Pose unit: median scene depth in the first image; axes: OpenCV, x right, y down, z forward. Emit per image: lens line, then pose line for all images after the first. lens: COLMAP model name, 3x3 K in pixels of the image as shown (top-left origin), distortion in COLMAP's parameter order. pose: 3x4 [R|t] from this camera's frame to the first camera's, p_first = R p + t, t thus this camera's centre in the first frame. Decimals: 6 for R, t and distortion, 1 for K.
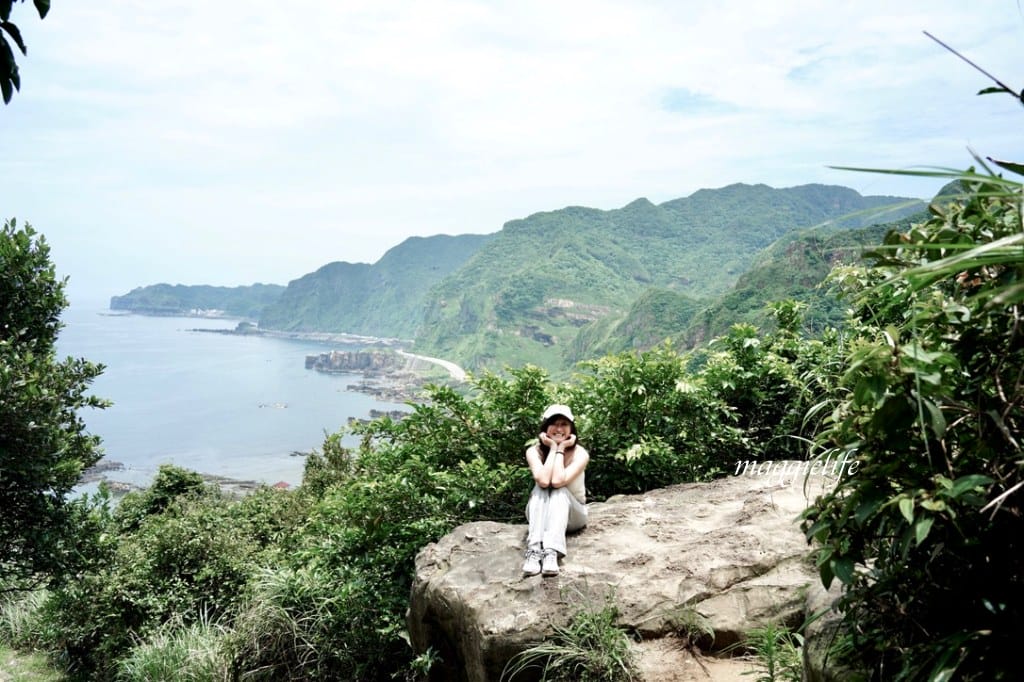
lens RADIAL K [[862.4, 0, 512.0], [0, 862.4, 341.0], [0, 0, 1]] dist [-0.056608, 0.070087]
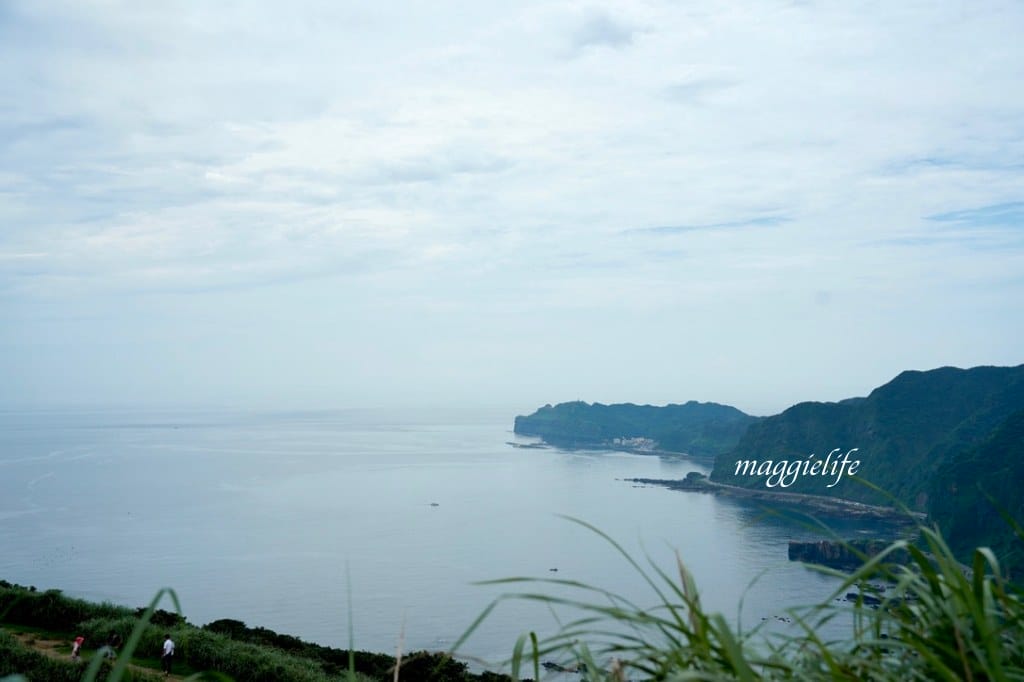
lens RADIAL K [[1240.7, 0, 512.0], [0, 1240.7, 341.0], [0, 0, 1]] dist [0.099621, 0.281270]
pose [[0.915918, -0.026629, -0.400481, 0.021947], [-0.008086, 0.996370, -0.084744, -0.078857], [0.401284, 0.080857, 0.912378, -0.313011]]
